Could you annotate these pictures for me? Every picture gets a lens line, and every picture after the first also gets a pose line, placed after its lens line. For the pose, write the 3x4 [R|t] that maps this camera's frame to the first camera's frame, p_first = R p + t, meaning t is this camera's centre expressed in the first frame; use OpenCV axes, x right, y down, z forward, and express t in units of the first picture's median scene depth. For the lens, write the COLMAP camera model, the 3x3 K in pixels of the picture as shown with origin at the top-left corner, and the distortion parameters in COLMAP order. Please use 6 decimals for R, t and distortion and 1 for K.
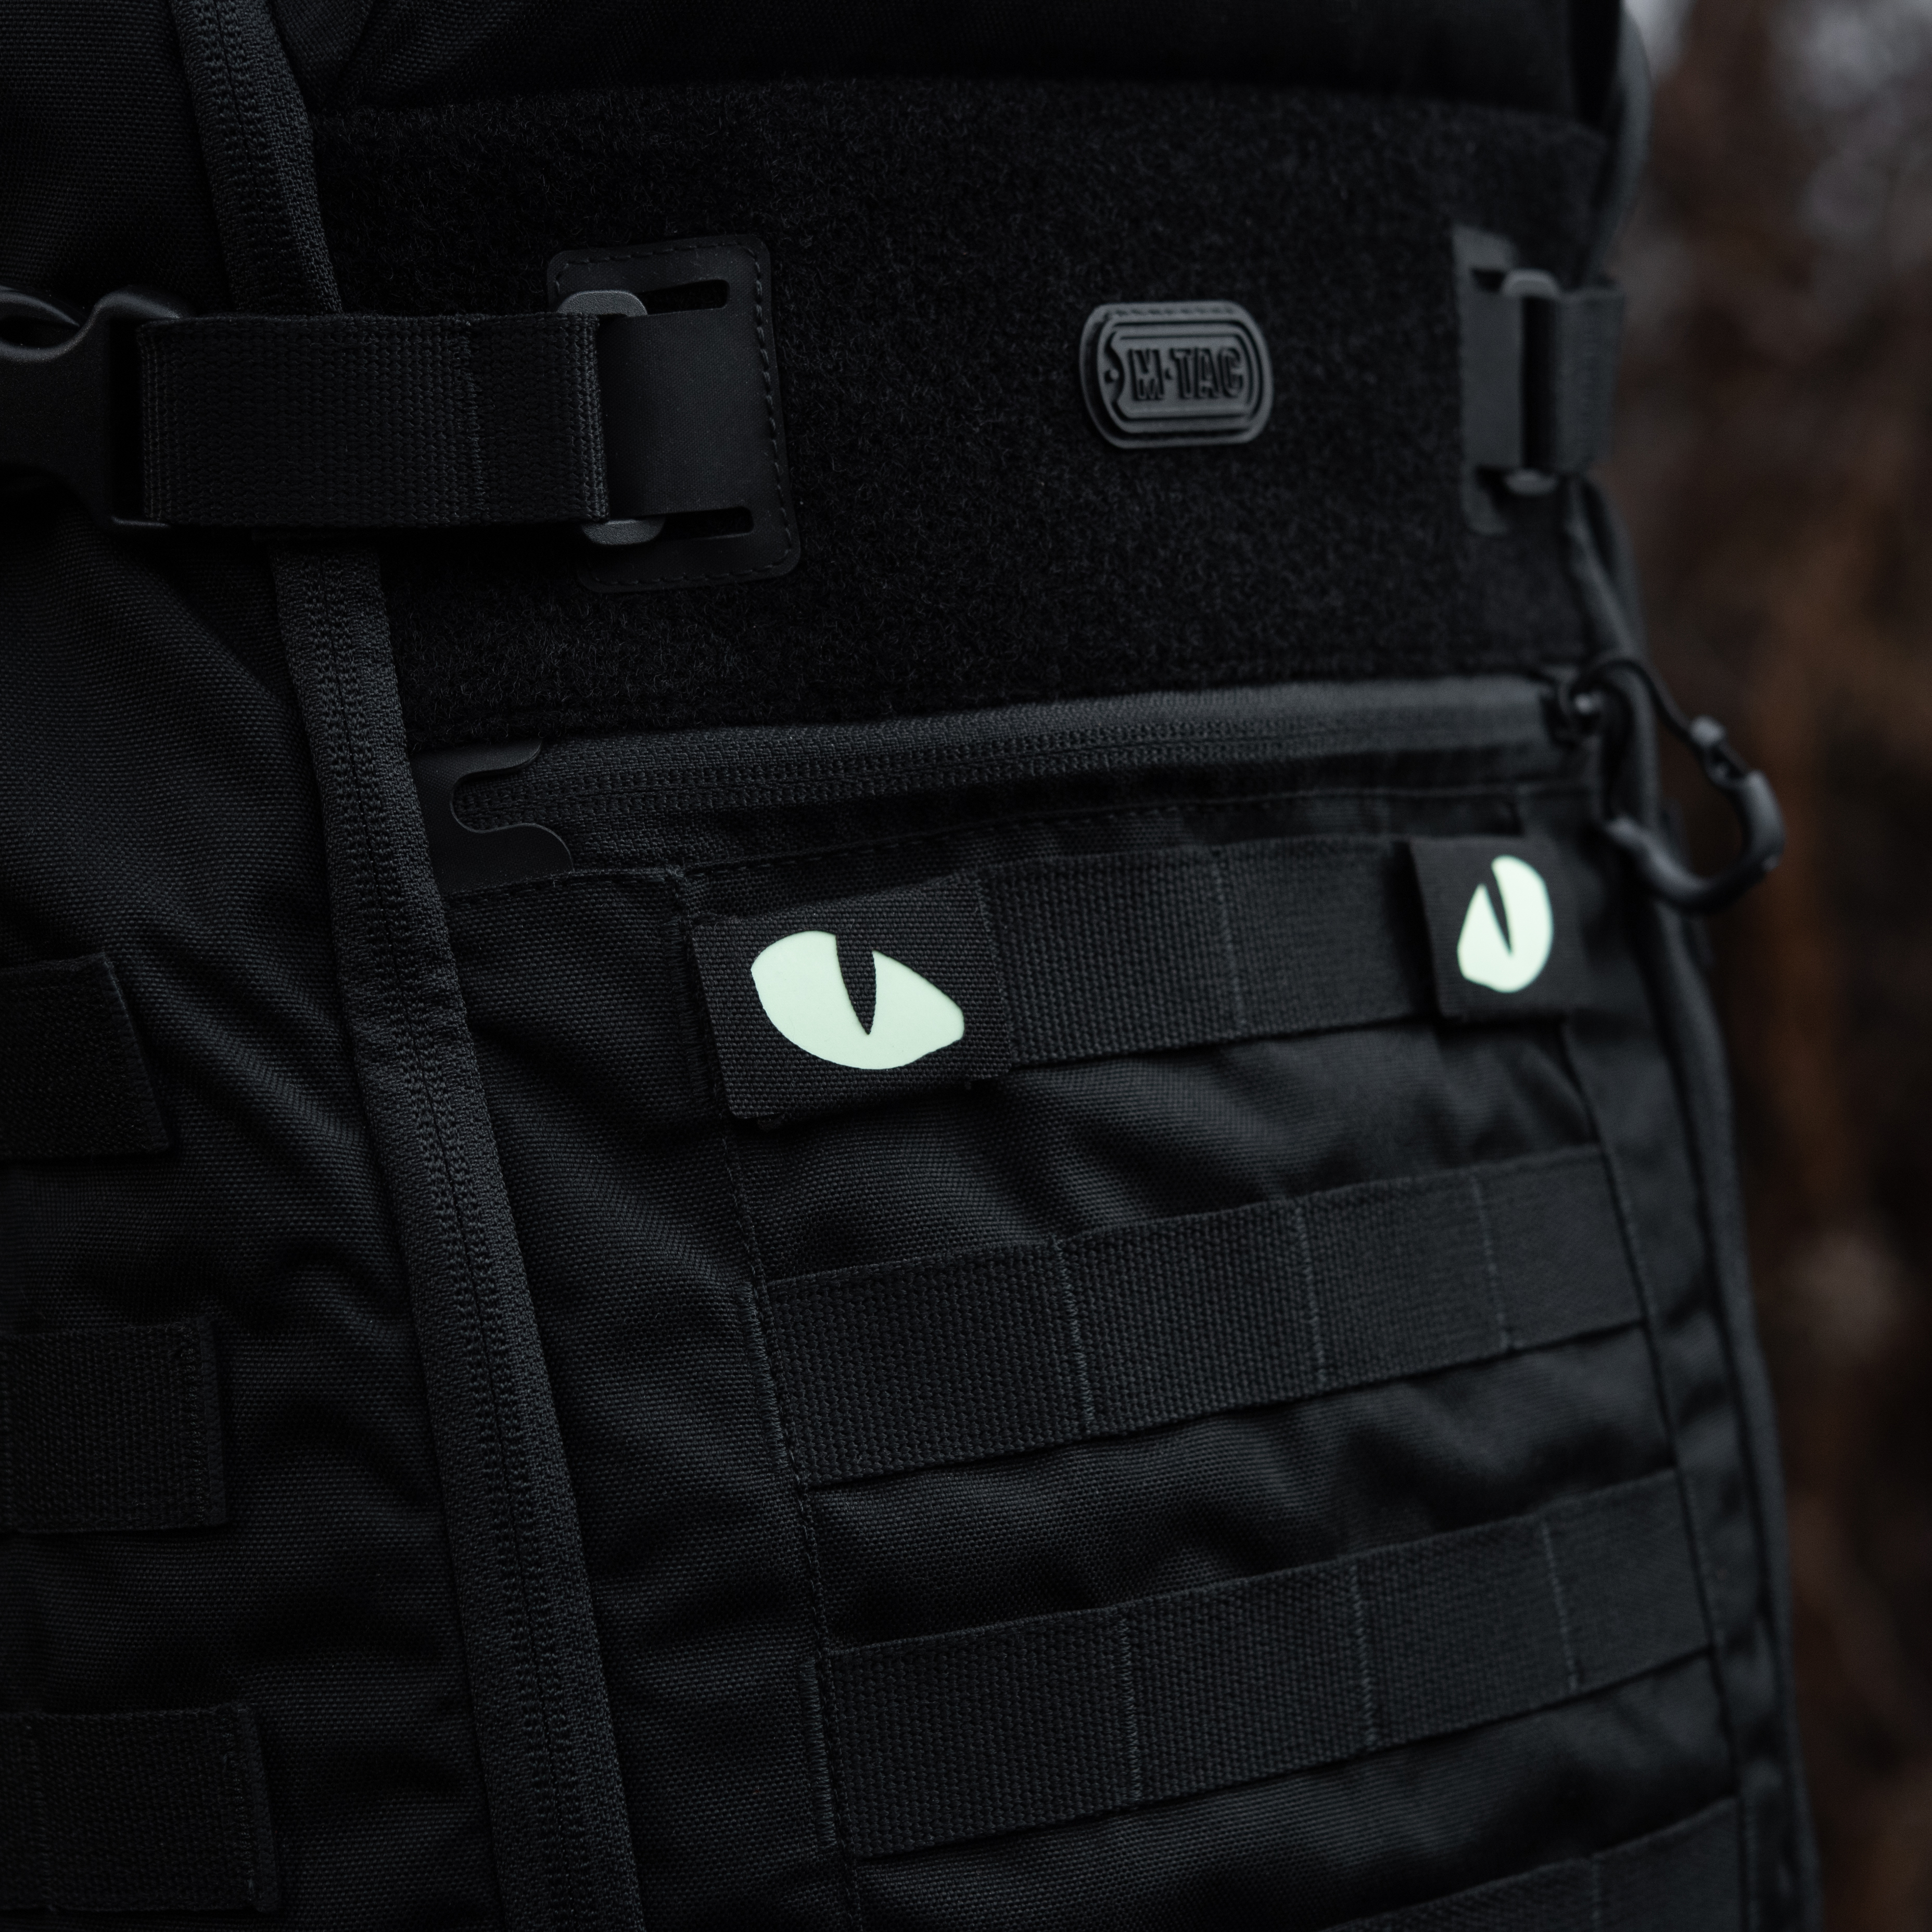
lens RADIAL K [[4839.7, 0, 966.0], [0, 4839.7, 966.0], [0, 0, 1]] dist [-0.072530, 0.696447]
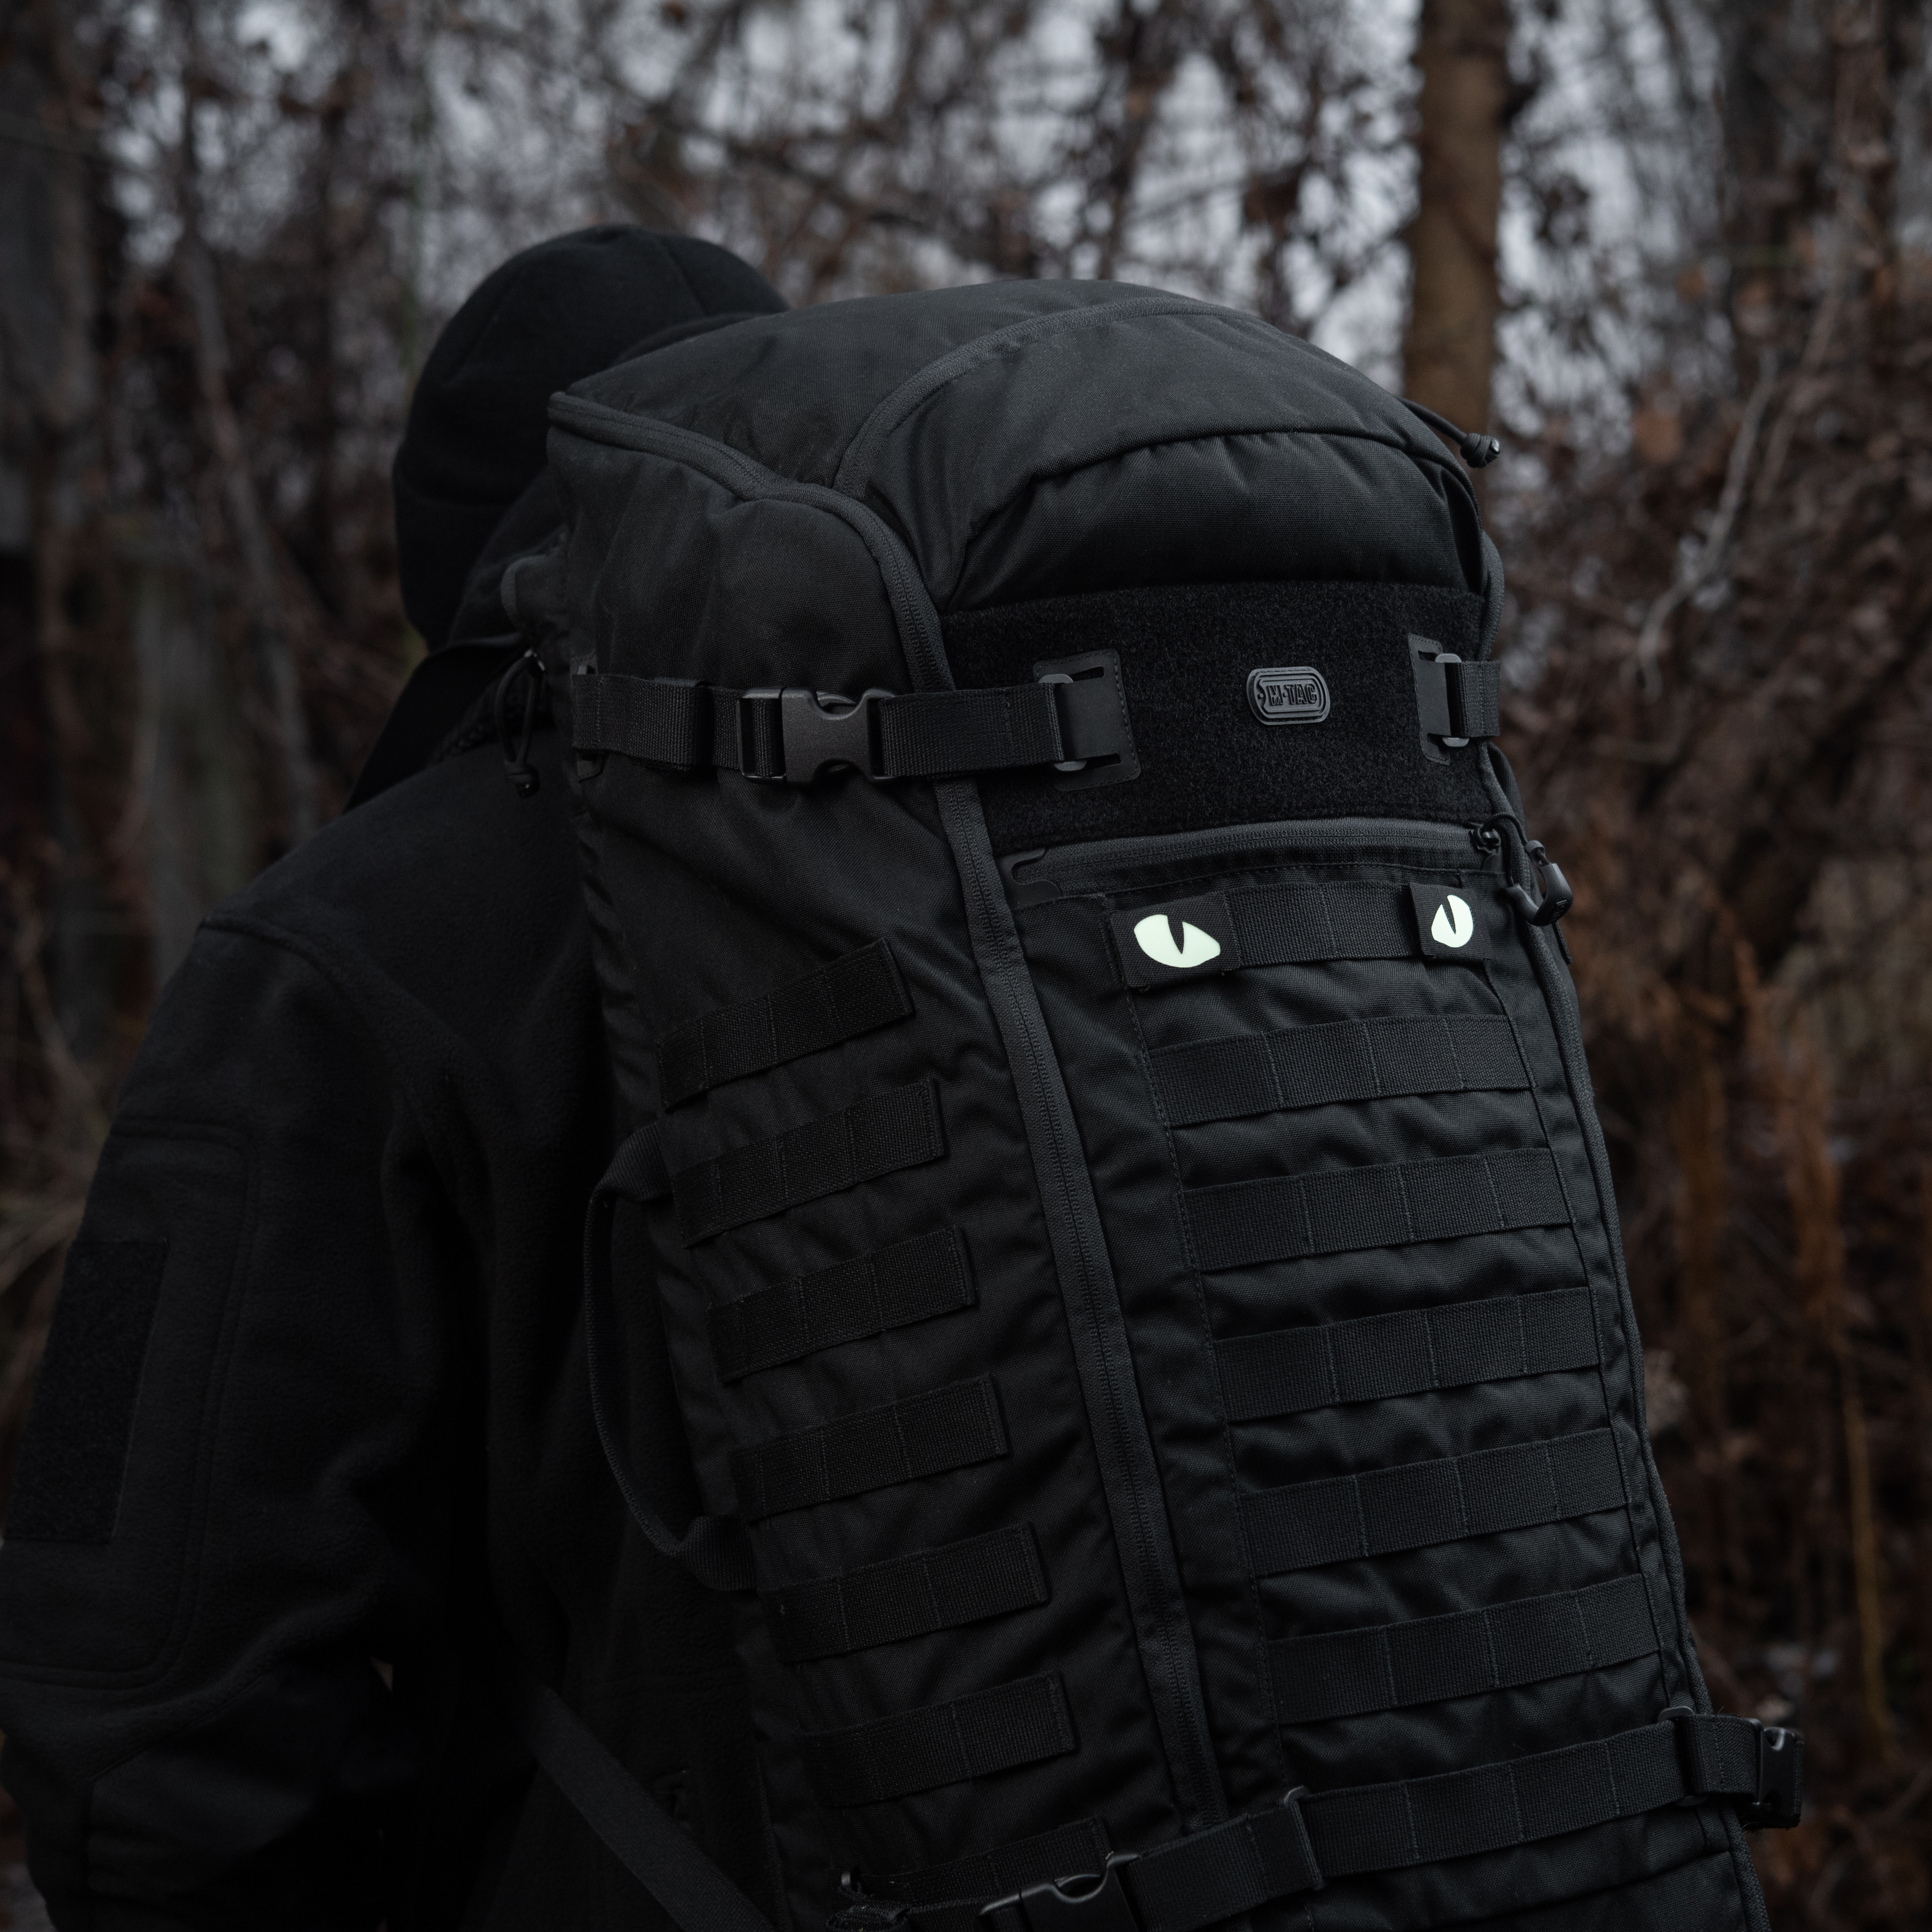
lens RADIAL K [[4839.7, 0, 966.0], [0, 4839.7, 966.0], [0, 0, 1]] dist [-0.072530, 0.696447]
pose [[0.992902, -0.082312, -0.085845, 0.082602], [0.068731, 0.986194, -0.150656, 0.382704], [0.097060, 0.143687, 0.984852, -1.459421]]
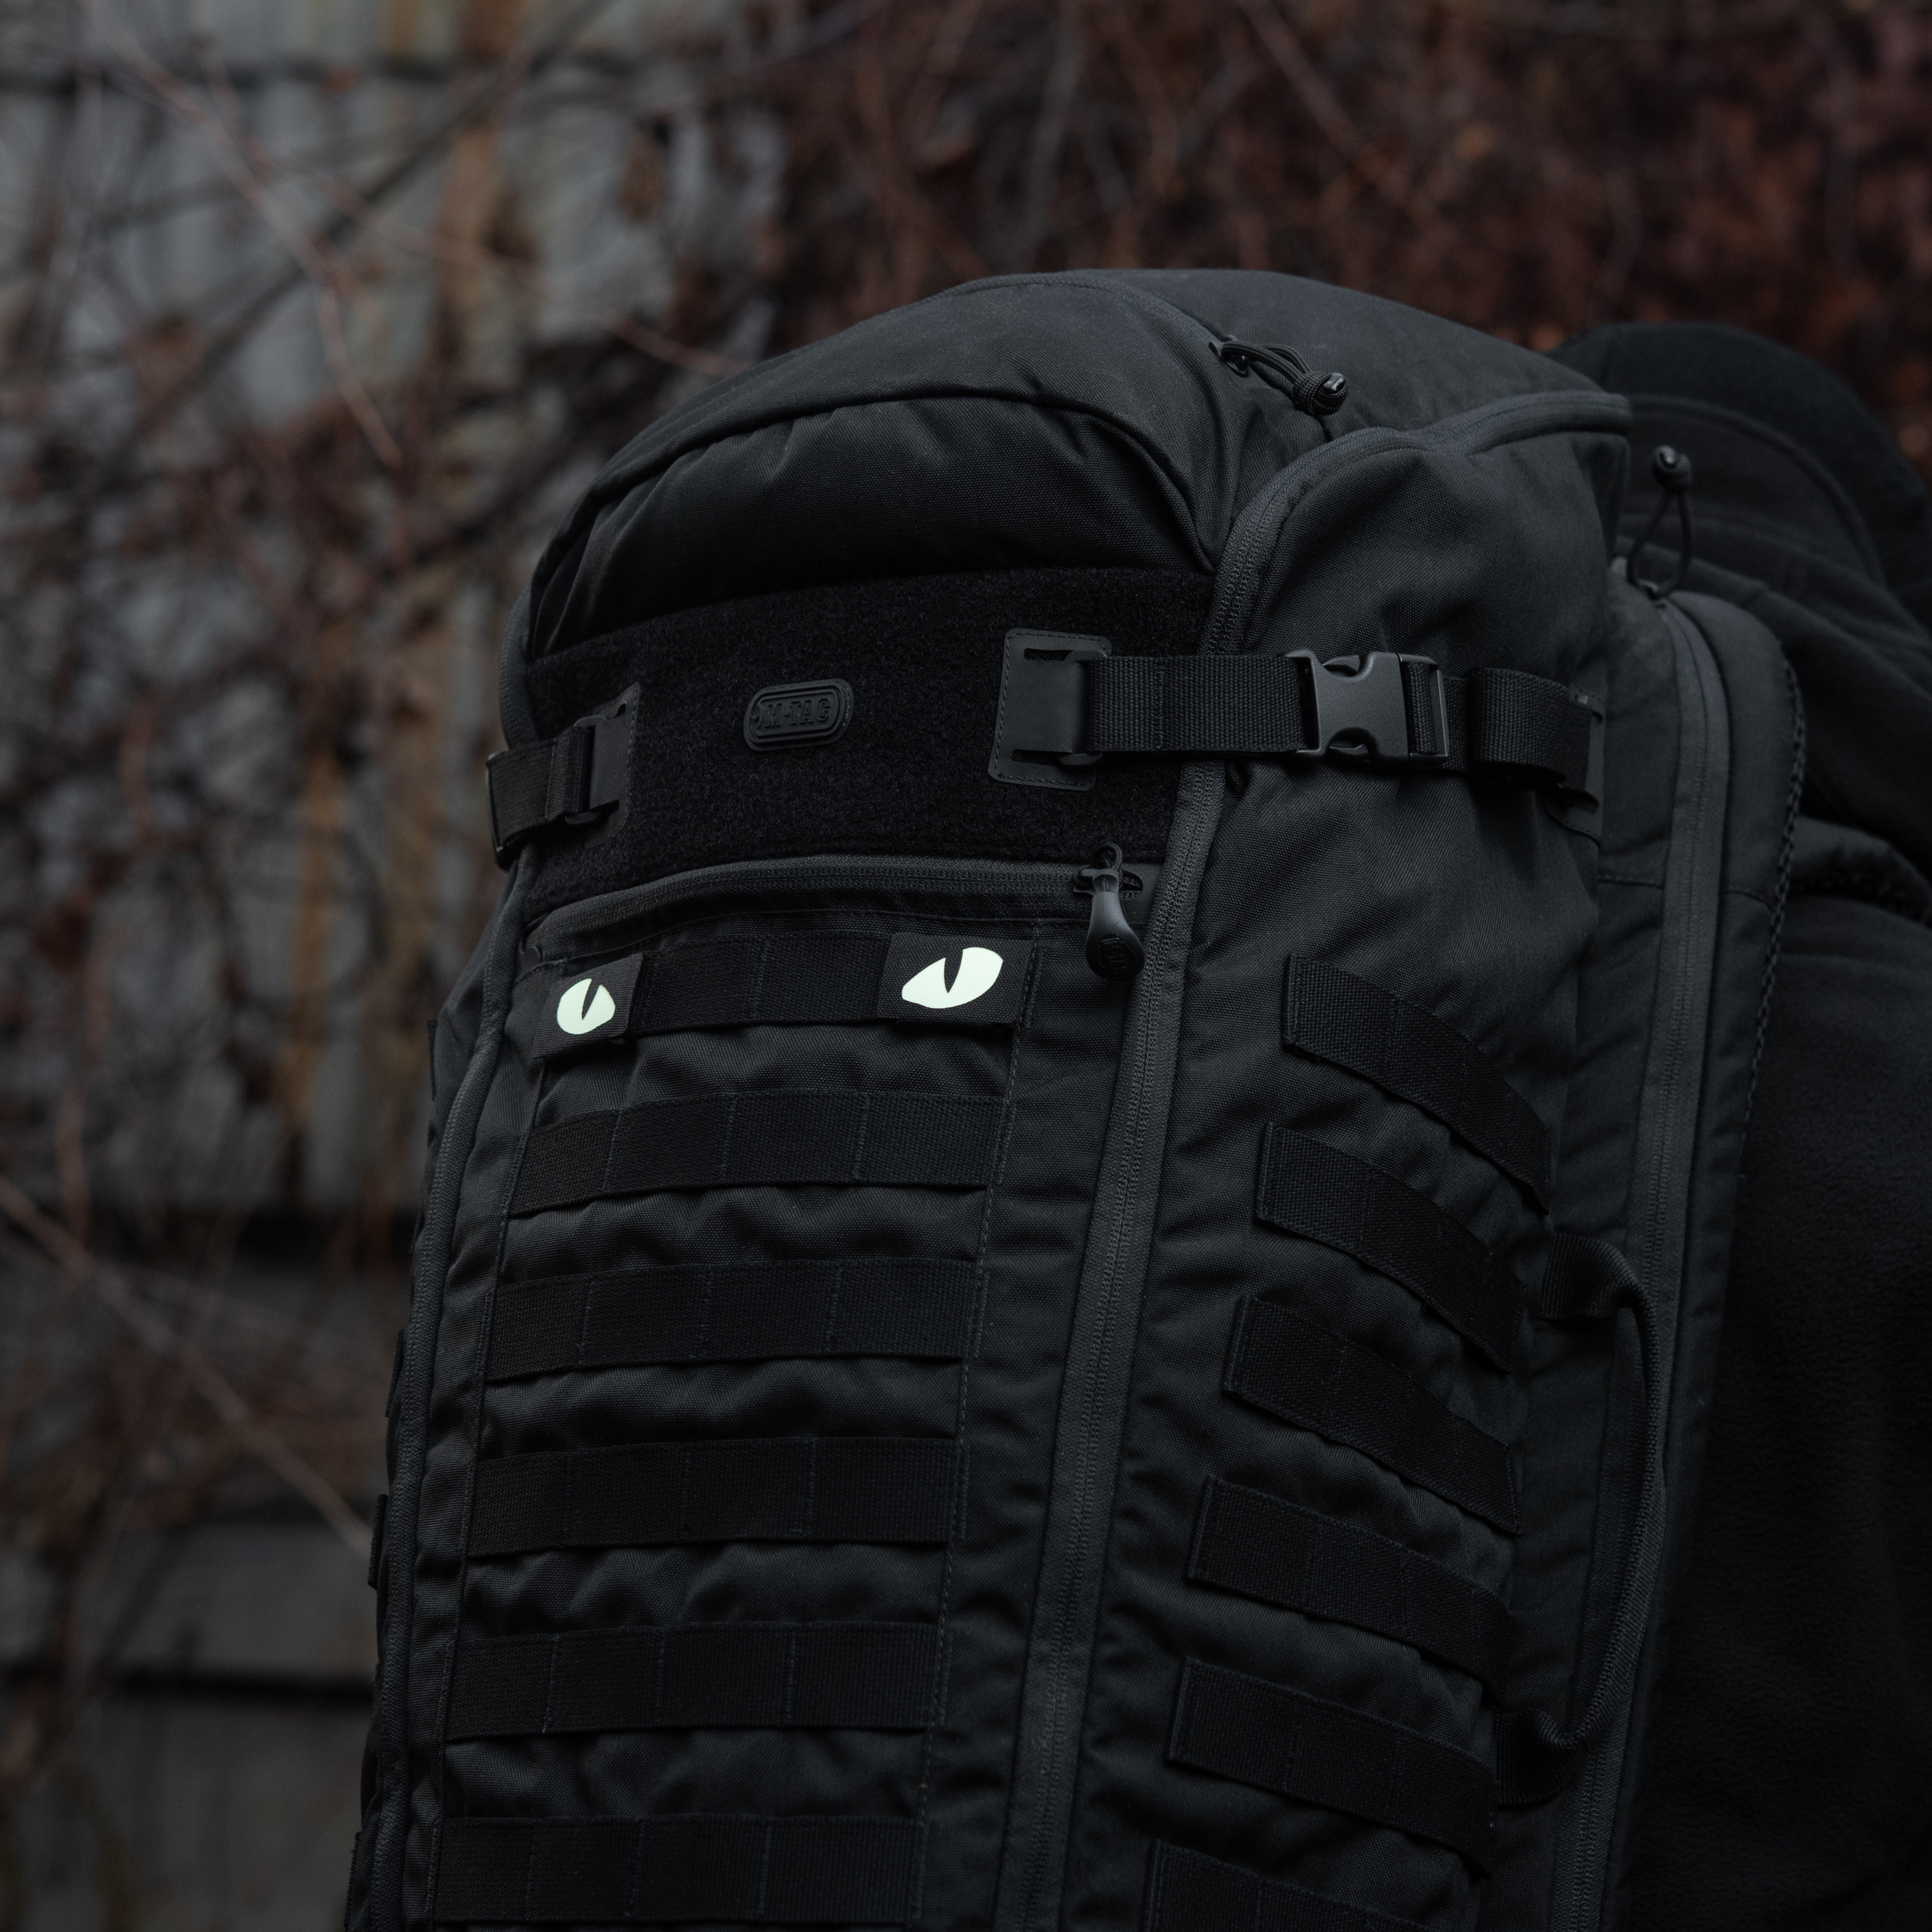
lens RADIAL K [[5066.9, 0, 966.0], [0, 5066.9, 966.0], [0, 0, 1]] dist [-0.035159, 0.165984]
pose [[0.364567, -0.162049, -0.916968, 2.060192], [-0.158207, 0.959645, -0.232491, 0.475909], [0.917639, 0.229829, 0.324218, 0.405265]]
